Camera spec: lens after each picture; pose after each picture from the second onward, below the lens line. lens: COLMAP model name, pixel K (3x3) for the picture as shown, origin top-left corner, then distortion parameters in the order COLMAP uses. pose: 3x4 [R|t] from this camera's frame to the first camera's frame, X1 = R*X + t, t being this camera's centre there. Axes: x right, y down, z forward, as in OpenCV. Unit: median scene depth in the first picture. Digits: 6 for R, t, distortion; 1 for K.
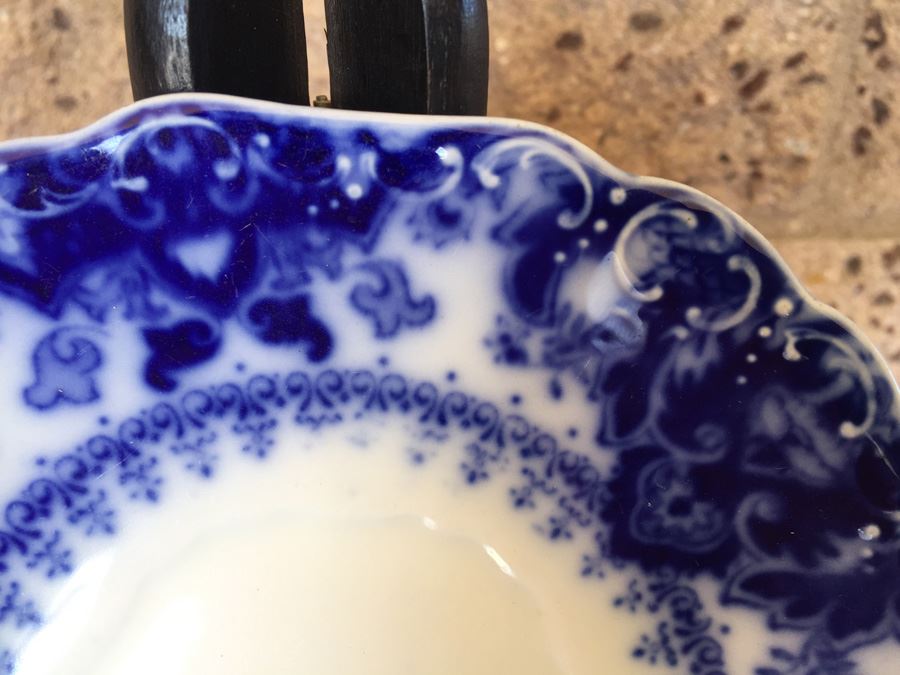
lens RADIAL K [[801.0, 0, 448.8], [0, 801.0, 336.3], [0, 0, 1]] dist [0.074097, -0.171245]
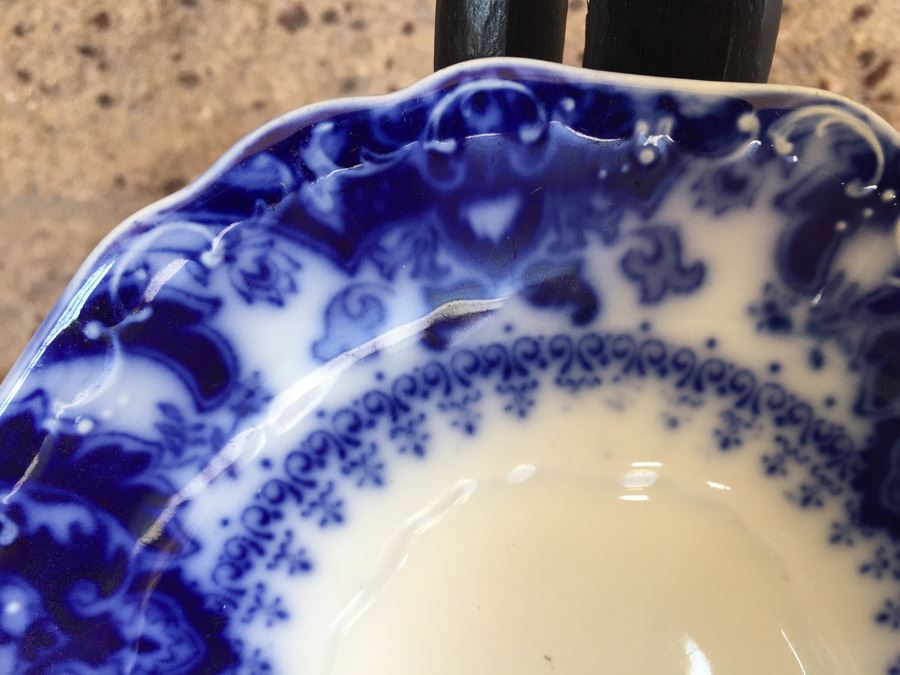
lens RADIAL K [[801.0, 0, 448.8], [0, 801.0, 336.3], [0, 0, 1]] dist [0.074097, -0.171245]
pose [[0.999327, 0.024519, -0.027285, -0.307509], [-0.024235, 0.999649, 0.010687, 0.039278], [0.027537, -0.010019, 0.999571, -0.028360]]
